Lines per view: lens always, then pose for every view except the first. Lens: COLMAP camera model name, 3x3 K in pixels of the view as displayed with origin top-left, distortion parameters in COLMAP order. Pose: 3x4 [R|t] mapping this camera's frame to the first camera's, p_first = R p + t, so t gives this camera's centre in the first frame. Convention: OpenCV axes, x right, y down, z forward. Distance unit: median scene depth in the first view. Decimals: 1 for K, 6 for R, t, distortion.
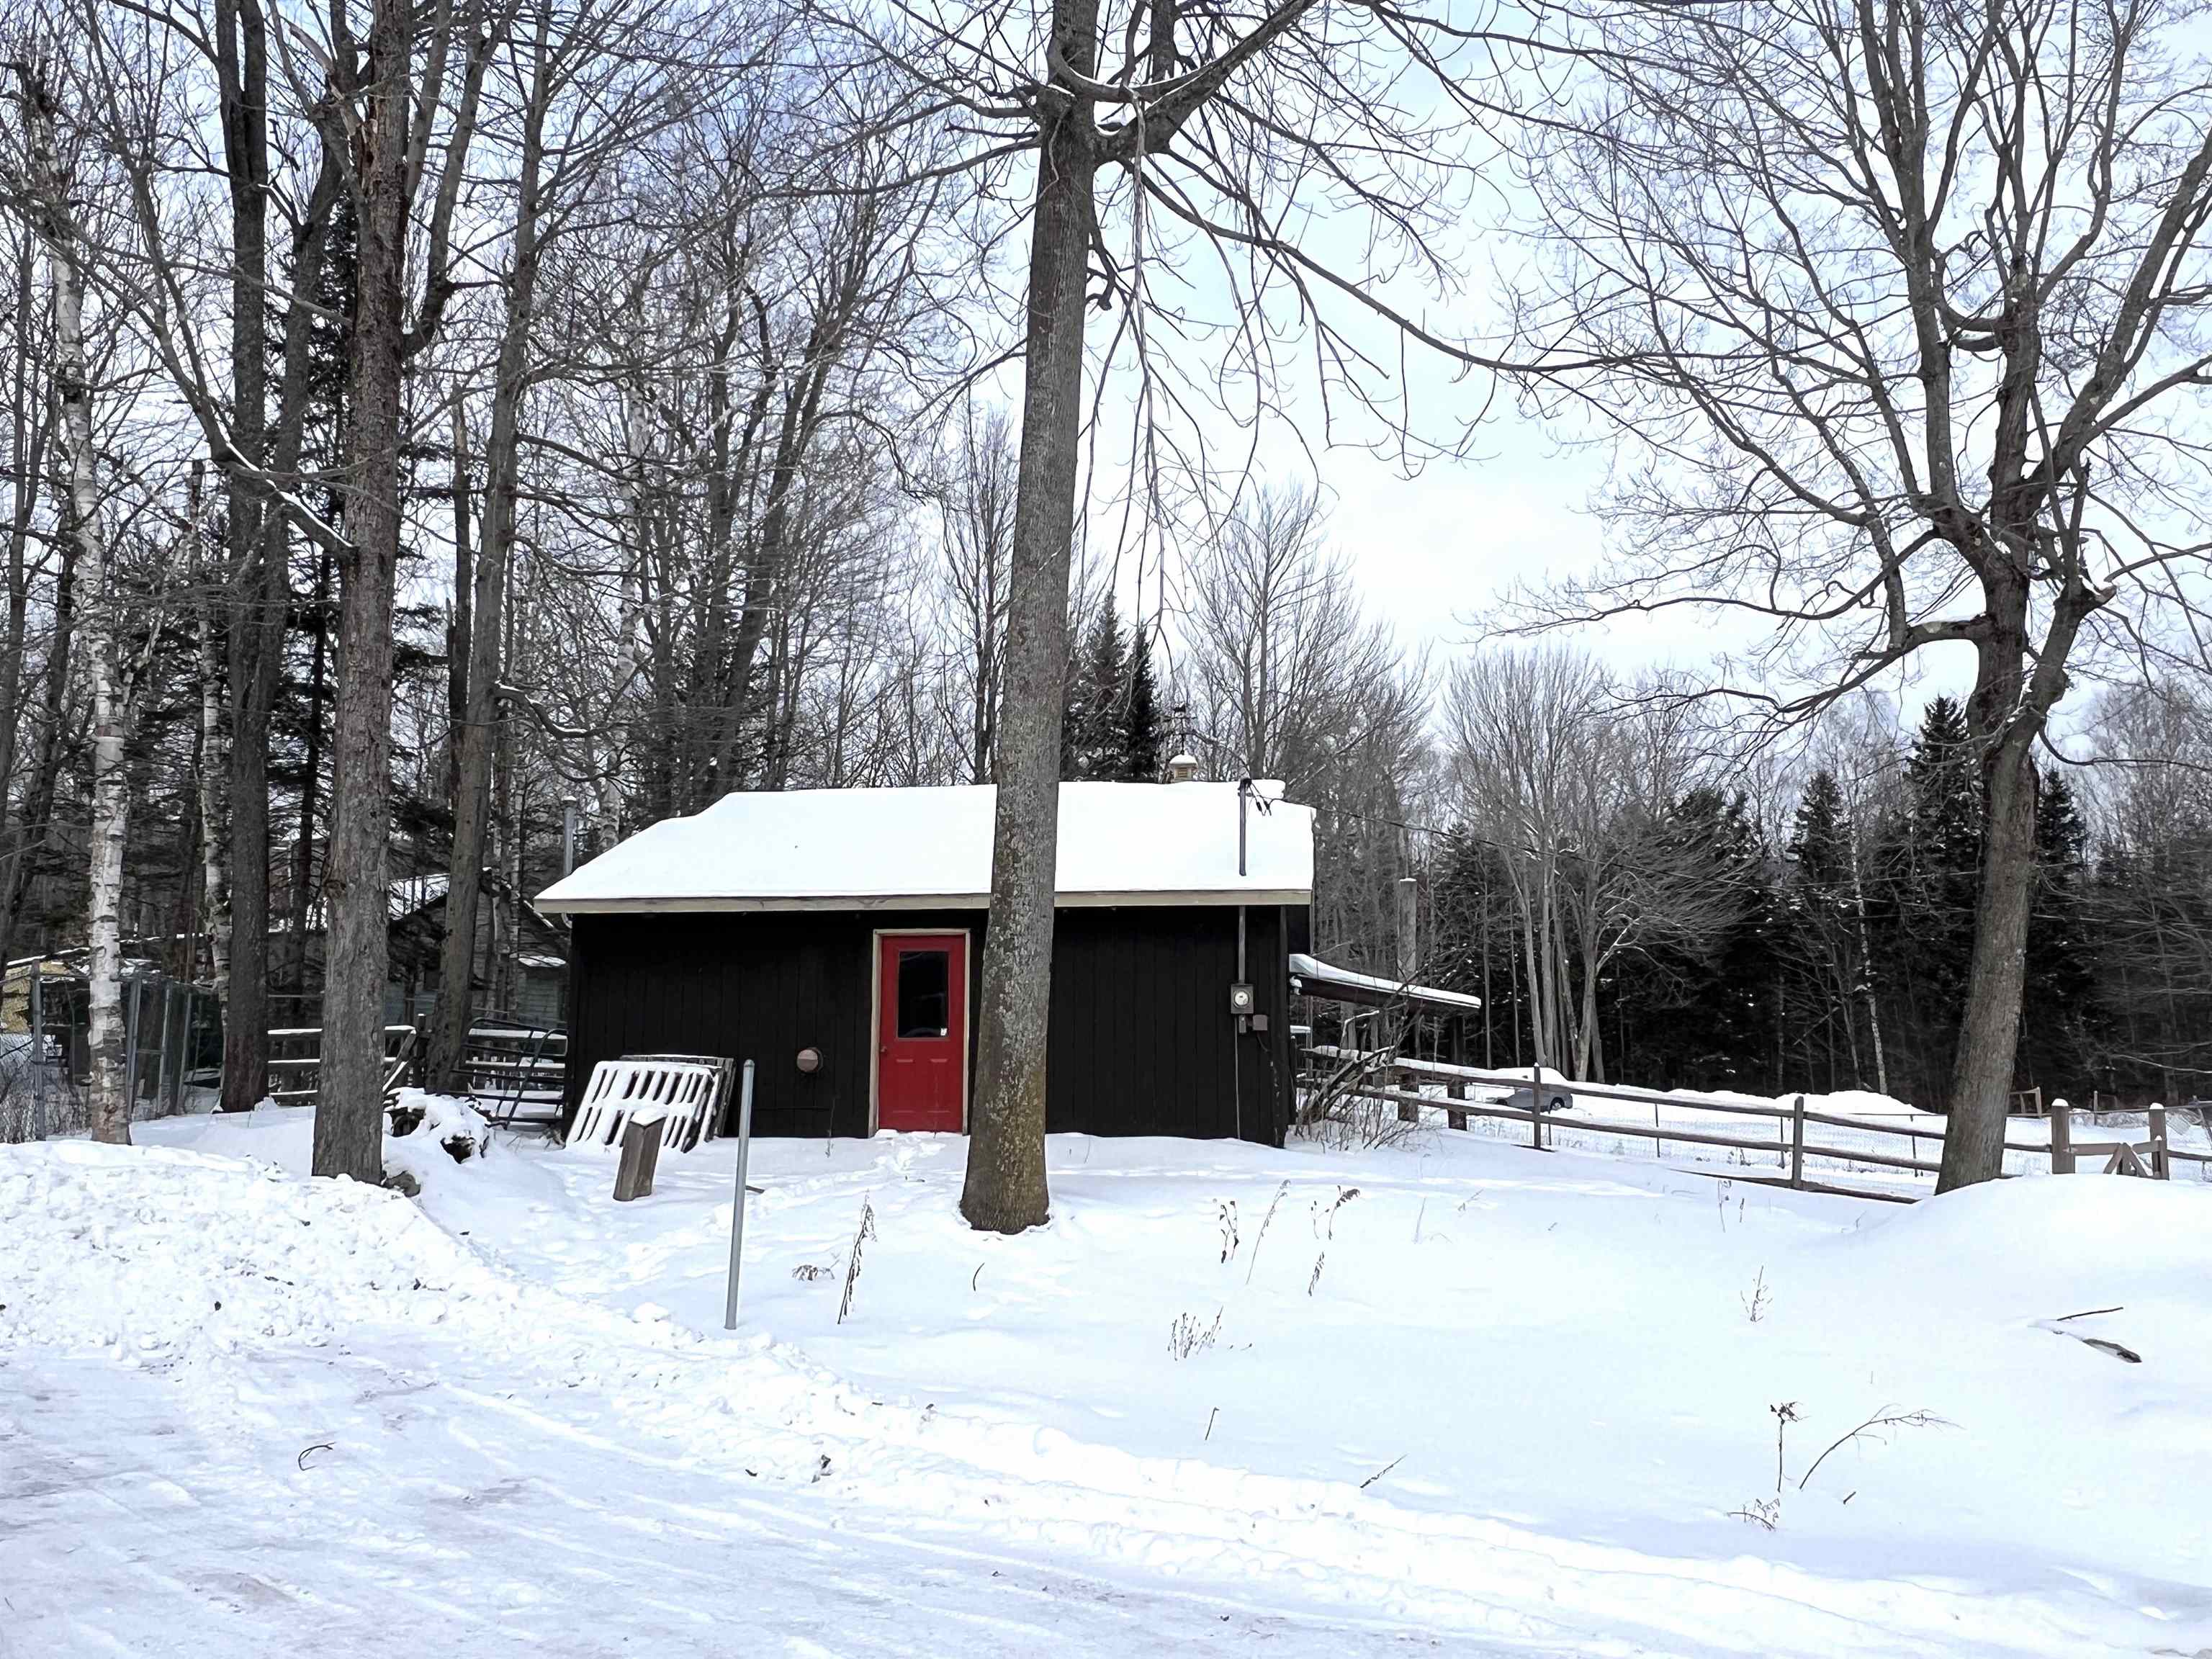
lens RADIAL K [[1614.1, 0, 1105.4], [0, 1614.1, 837.1], [0, 0, 1]] dist [-0.013016, -0.003561]
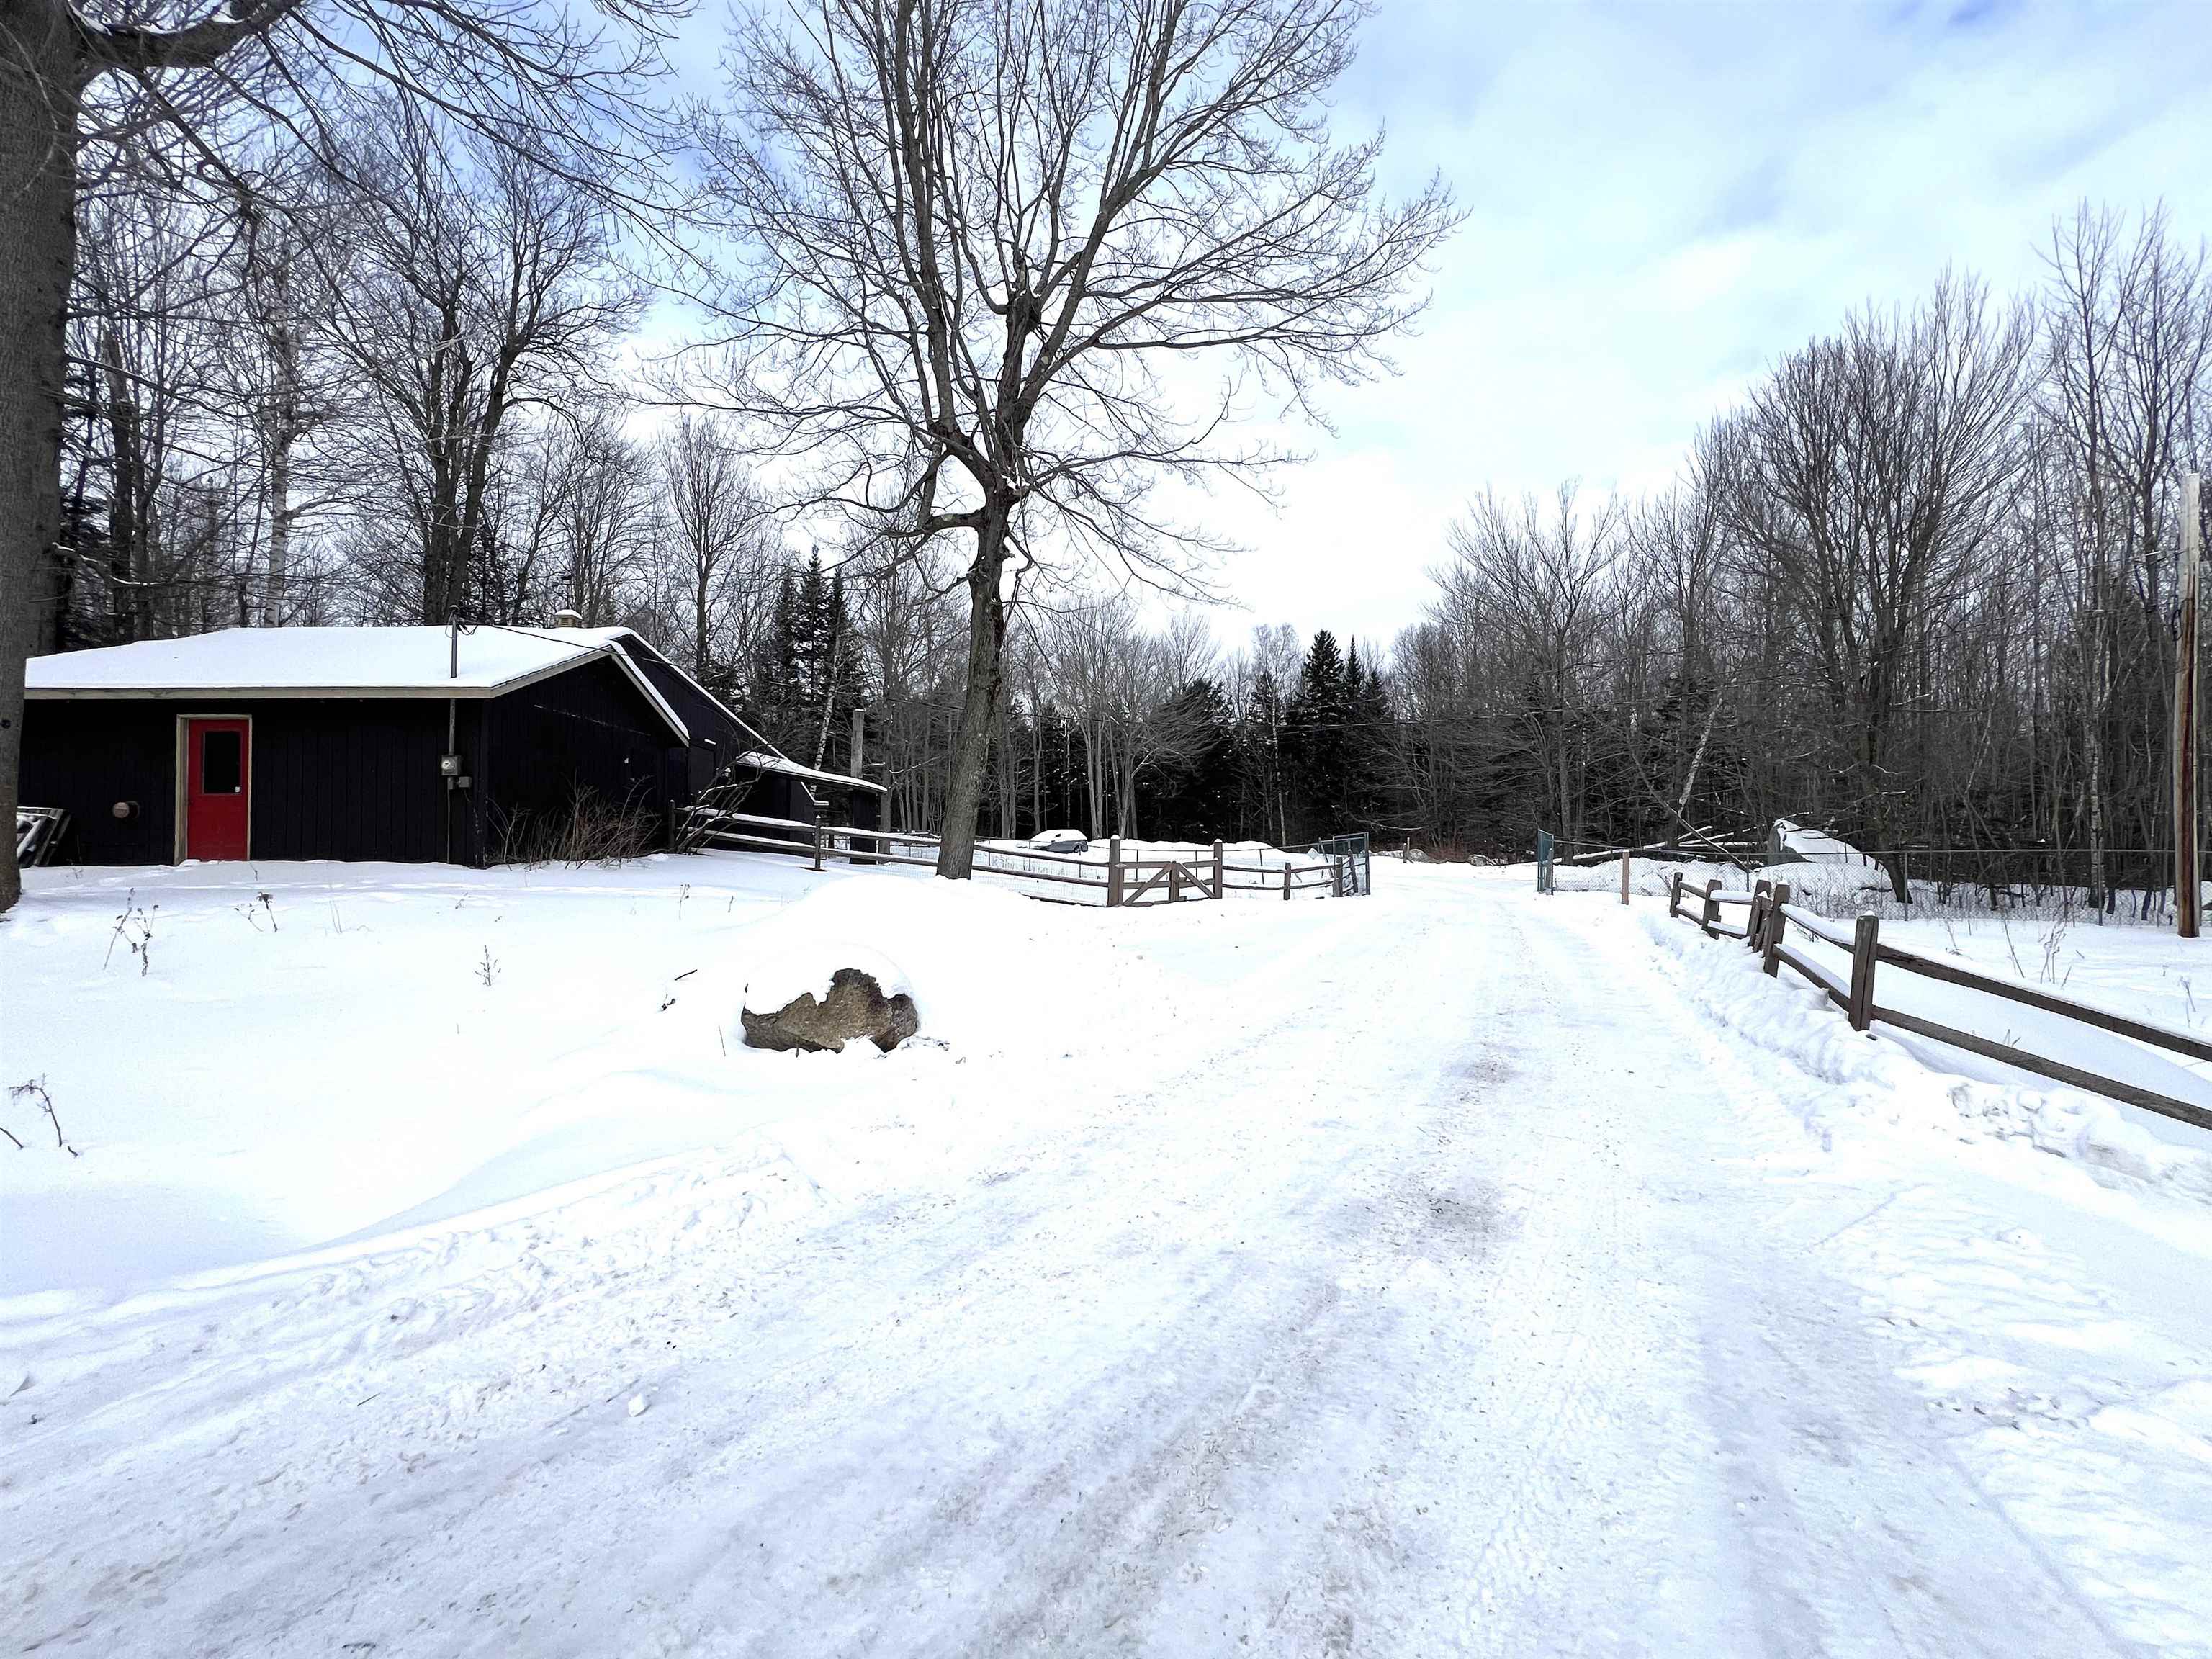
lens RADIAL K [[870.3, 0, 1107.9], [0, 870.3, 814.4], [0, 0, 1]] dist [-0.002027, 0.000212]
pose [[0.988255, -0.002028, 0.152801, 0.517409], [-0.015778, 0.993214, 0.115227, 0.044462], [-0.151998, -0.116284, 0.981516, 0.155412]]
